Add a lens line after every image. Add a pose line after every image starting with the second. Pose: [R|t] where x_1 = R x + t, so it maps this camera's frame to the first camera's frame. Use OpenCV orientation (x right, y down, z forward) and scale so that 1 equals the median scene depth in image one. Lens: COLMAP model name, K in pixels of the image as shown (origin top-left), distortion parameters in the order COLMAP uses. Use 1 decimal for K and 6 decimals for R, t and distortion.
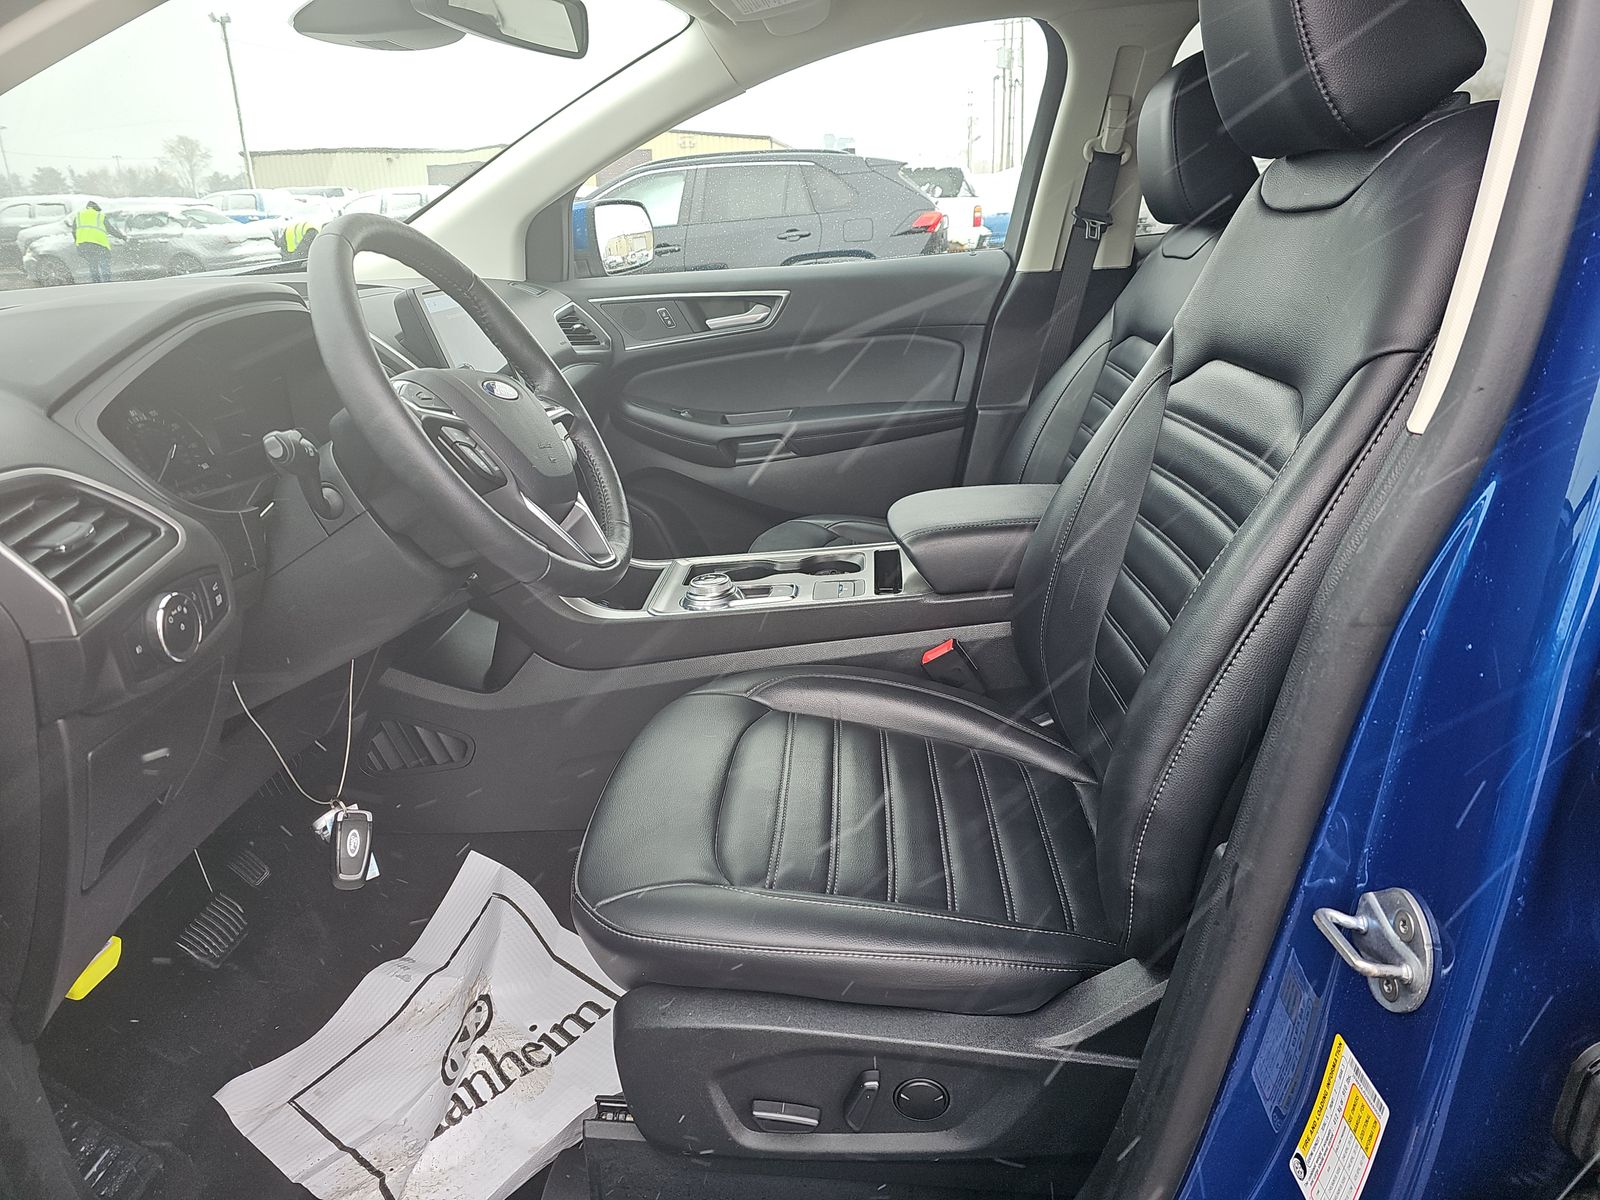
lens RADIAL K [[1076.9, 0, 796.4], [0, 1076.9, 603.1], [0, 0, 1]] dist [0.062486, -0.060284]
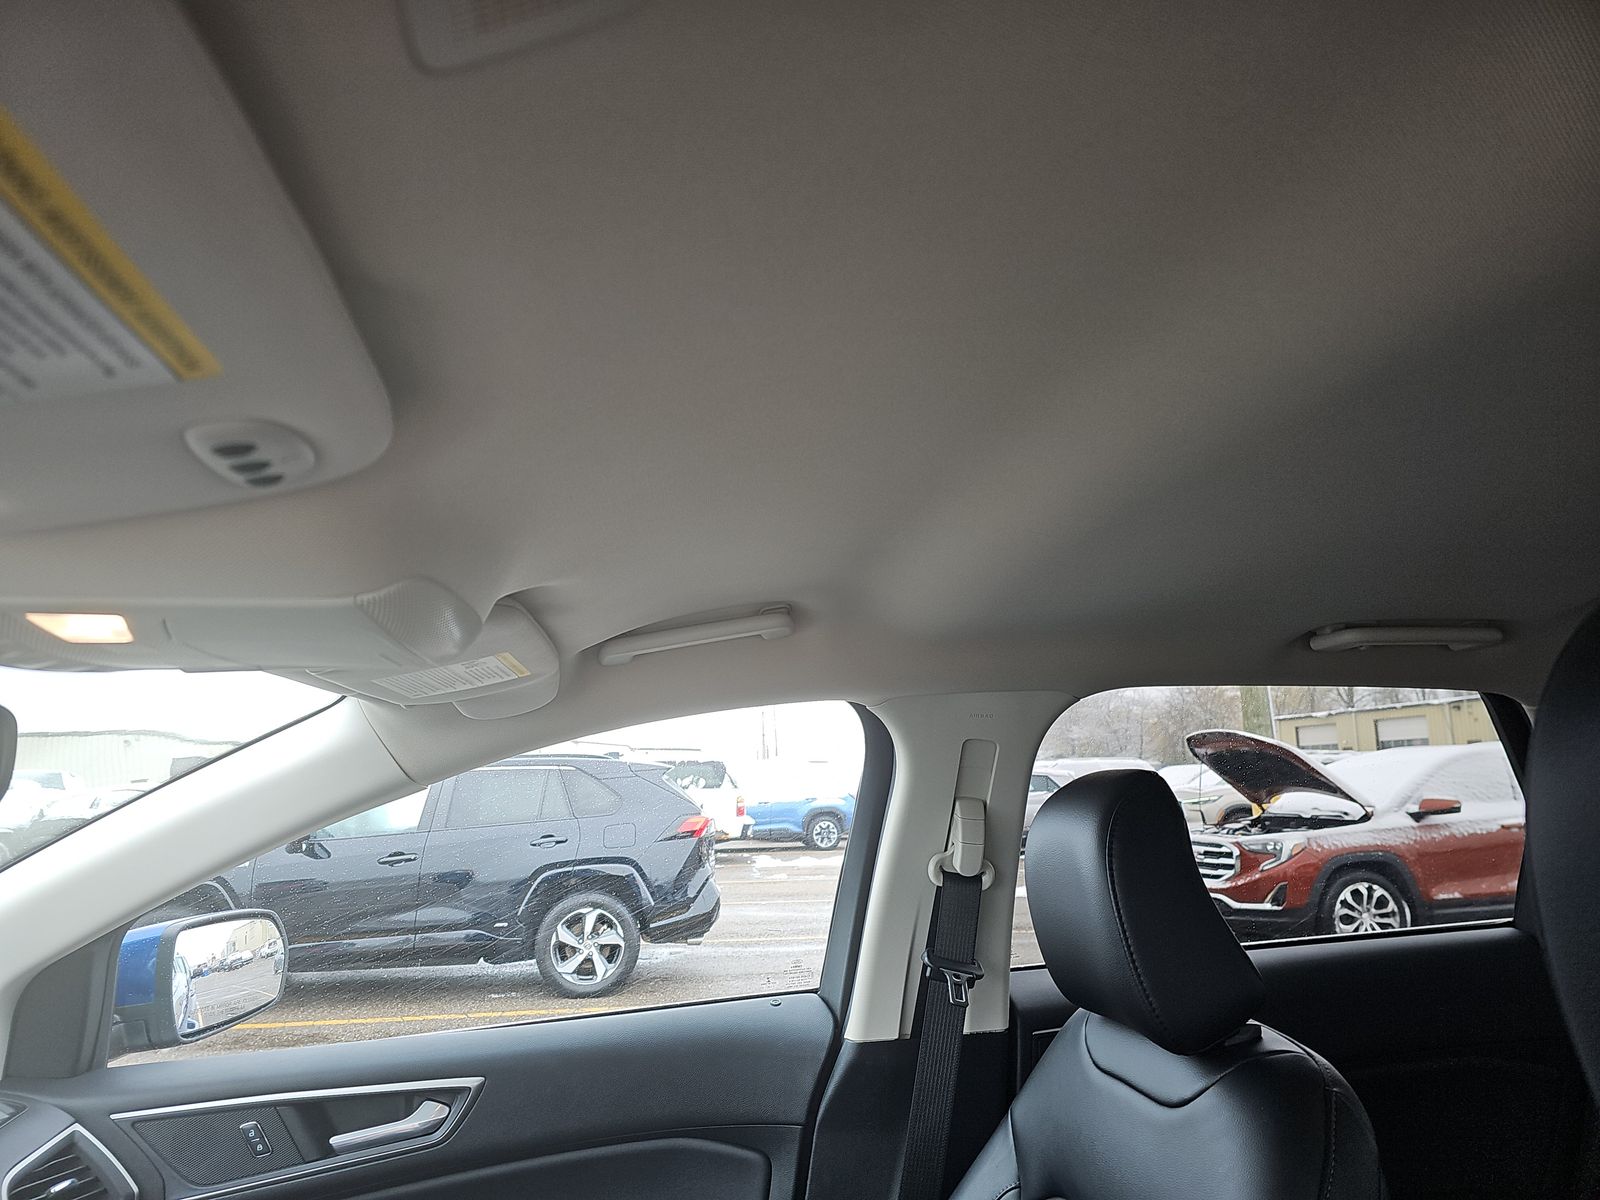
lens RADIAL K [[1076.9, 0, 796.4], [0, 1076.9, 603.1], [0, 0, 1]] dist [0.062486, -0.060284]
pose [[0.978128, 0.046138, 0.202821, 0.028434], [0.060462, 0.869918, -0.489477, -0.209140], [-0.199021, 0.491034, 0.848101, 0.312747]]
